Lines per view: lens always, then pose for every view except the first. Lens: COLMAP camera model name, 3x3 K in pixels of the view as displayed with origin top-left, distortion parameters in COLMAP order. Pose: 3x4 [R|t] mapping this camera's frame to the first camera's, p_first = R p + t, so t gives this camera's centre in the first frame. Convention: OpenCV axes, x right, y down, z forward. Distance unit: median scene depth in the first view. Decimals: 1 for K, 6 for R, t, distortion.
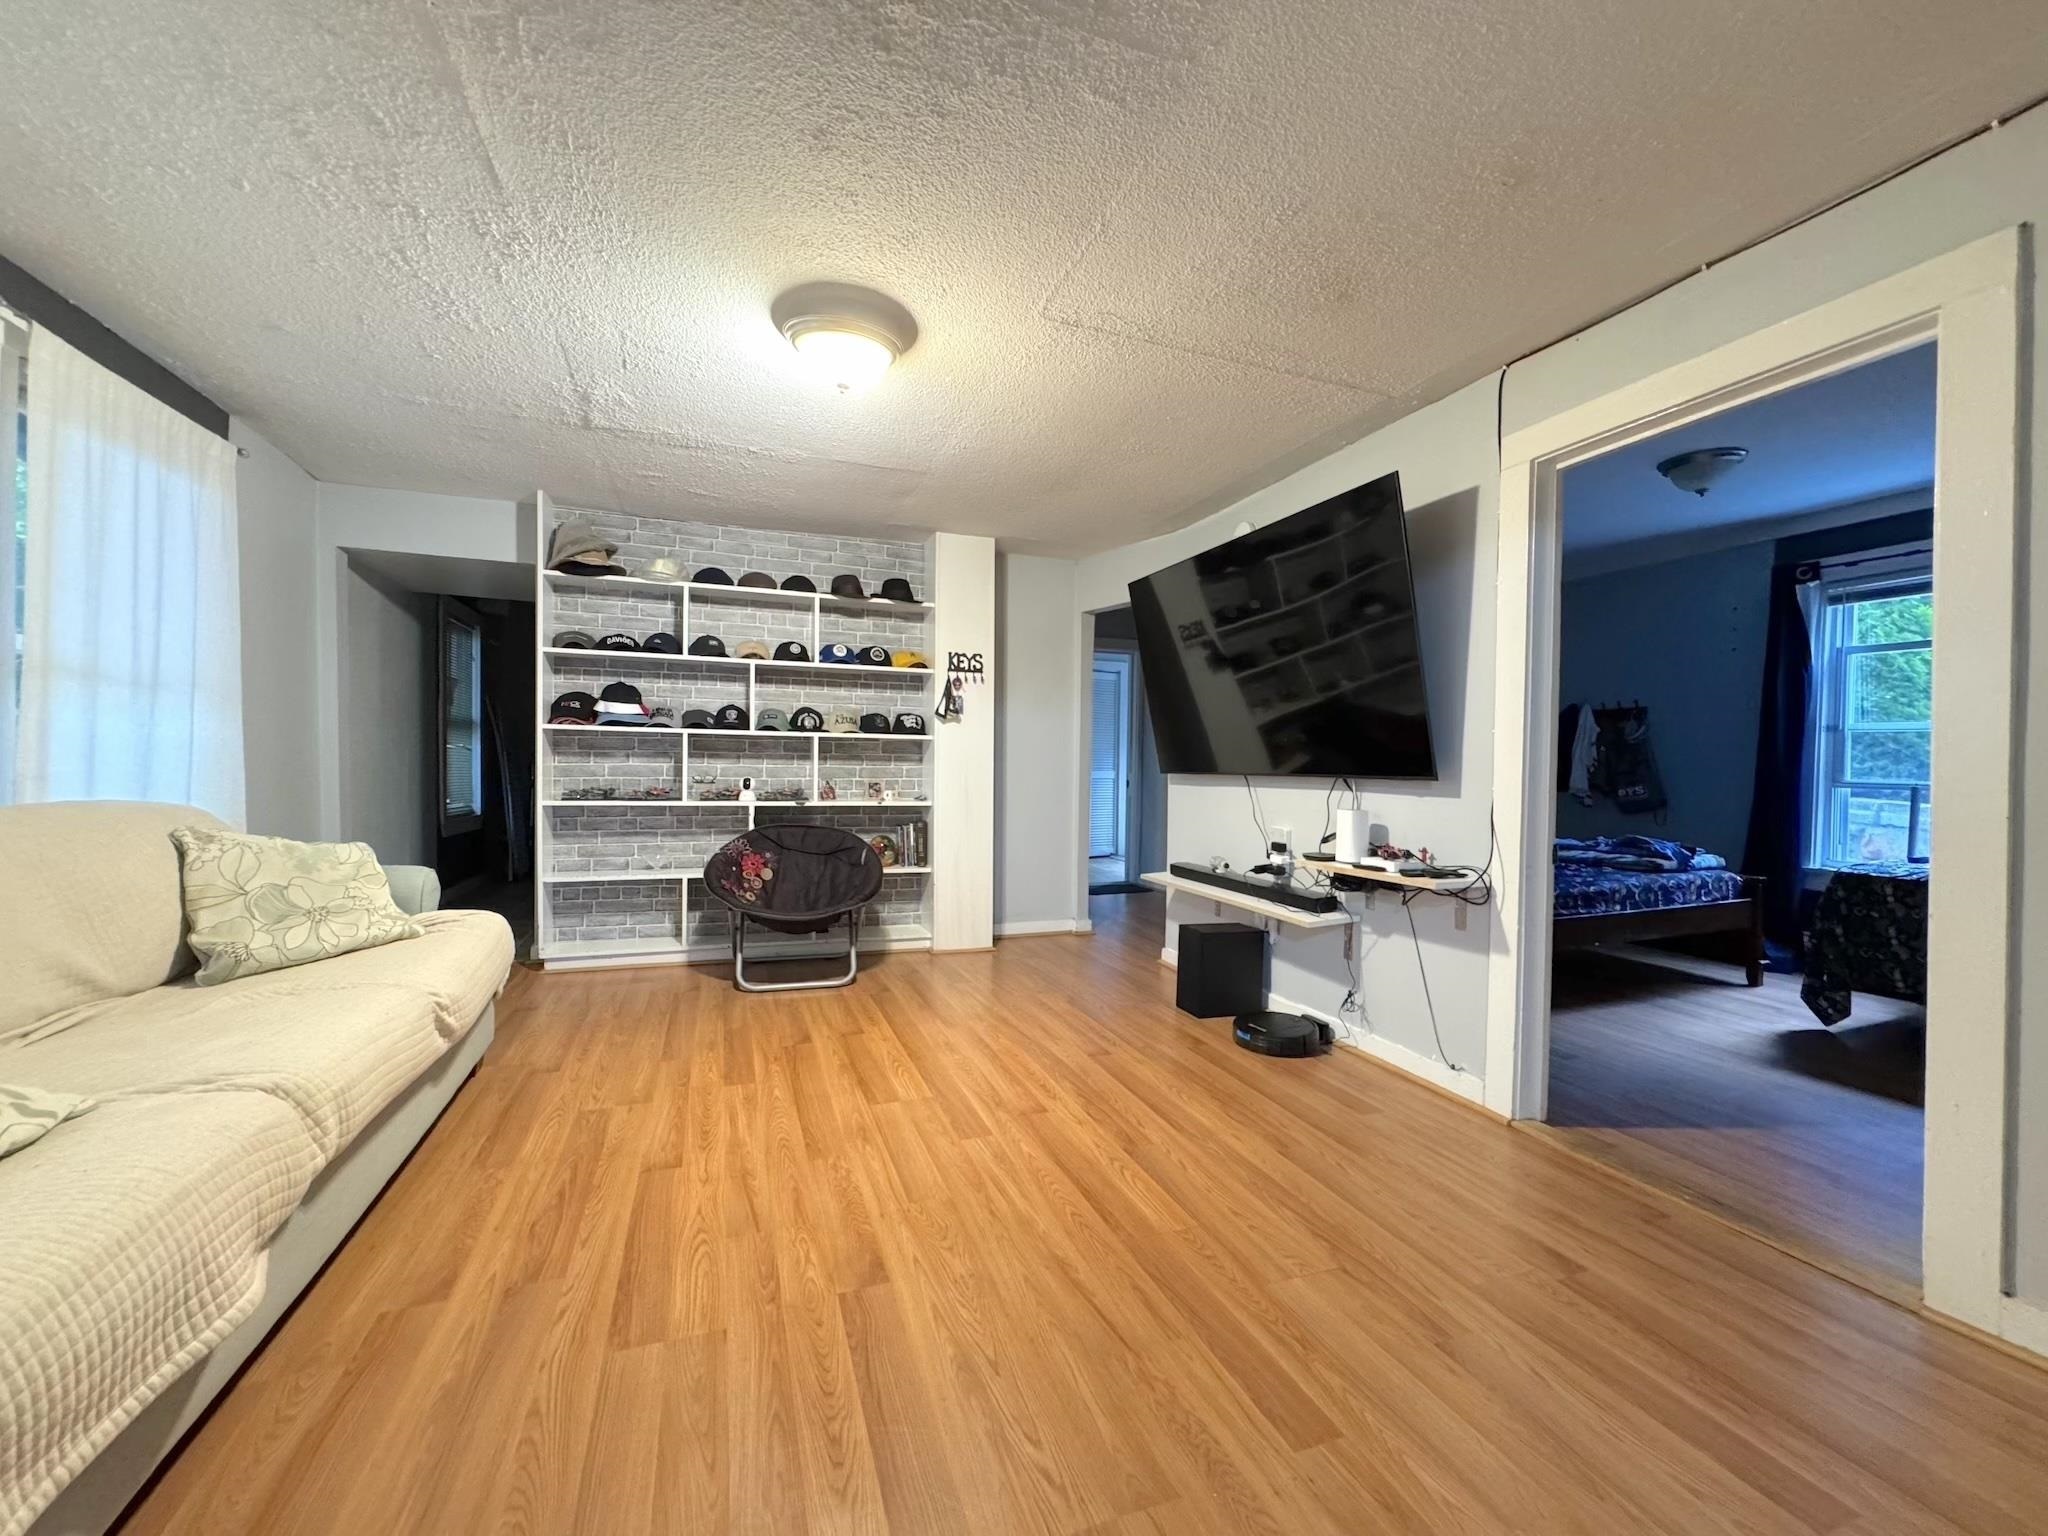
lens RADIAL K [[823.3, 0, 1024.0], [0, 823.3, 768.0], [0, 0, 1]] dist [0.002377, 0.000022]
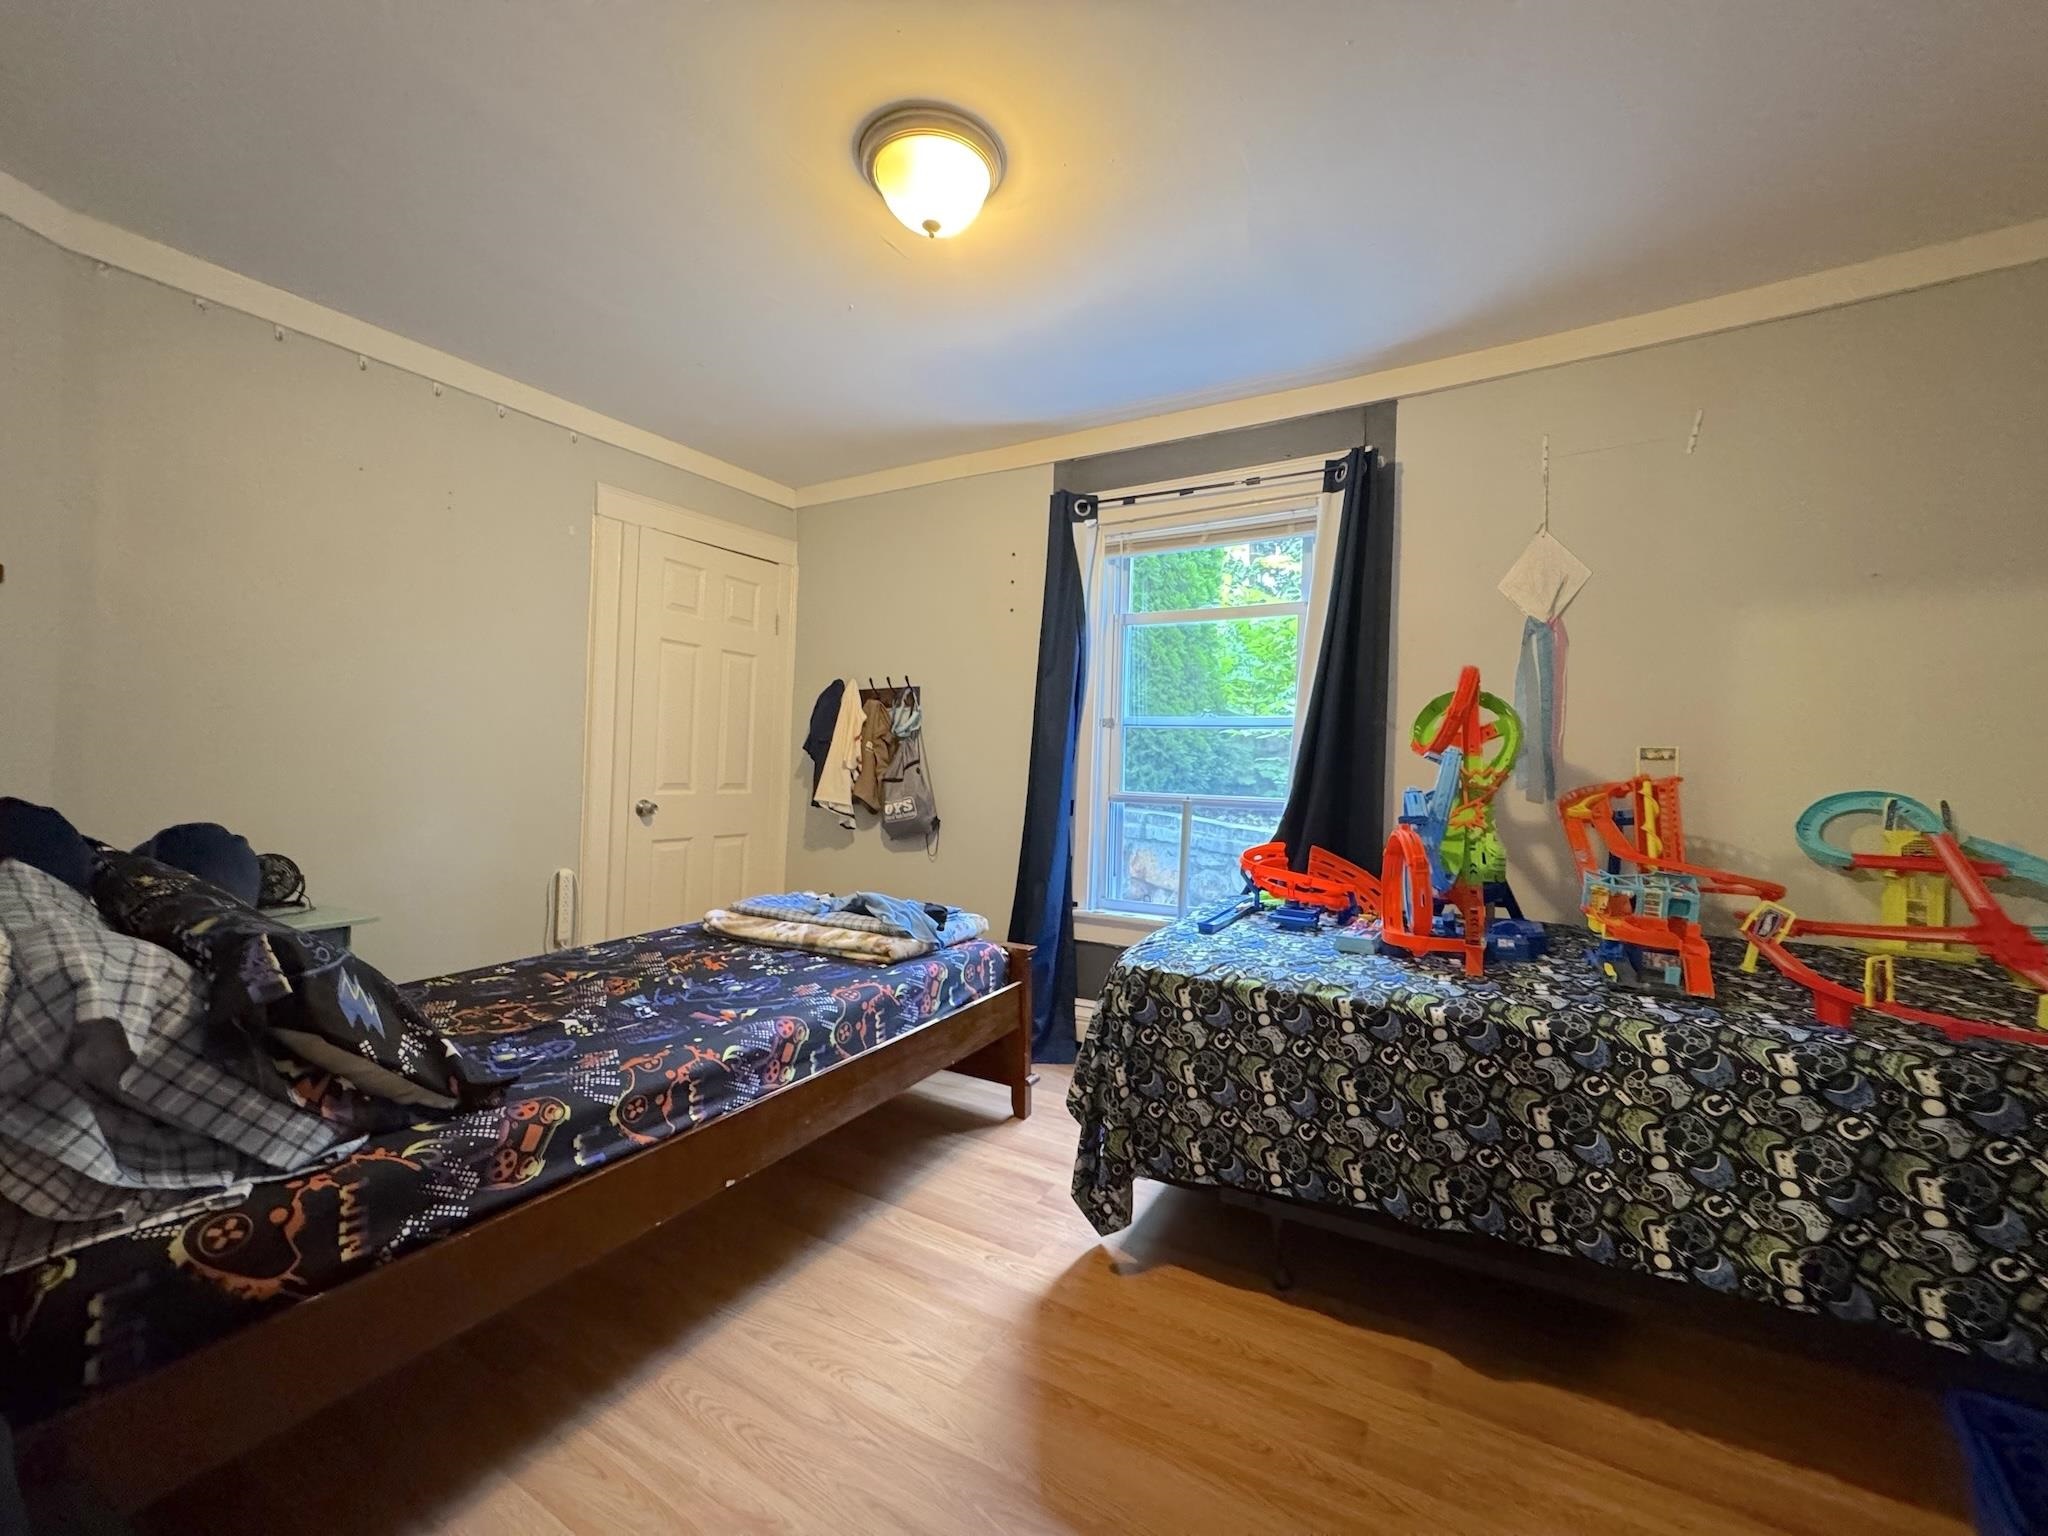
lens RADIAL K [[823.3, 0, 1024.0], [0, 823.3, 768.0], [0, 0, 1]] dist [0.002377, 0.000022]
pose [[0.775690, 0.003702, 0.631104, 0.391419], [-0.005777, 0.999983, 0.001235, -0.006229], [-0.631088, -0.004604, 0.775698, 0.408620]]
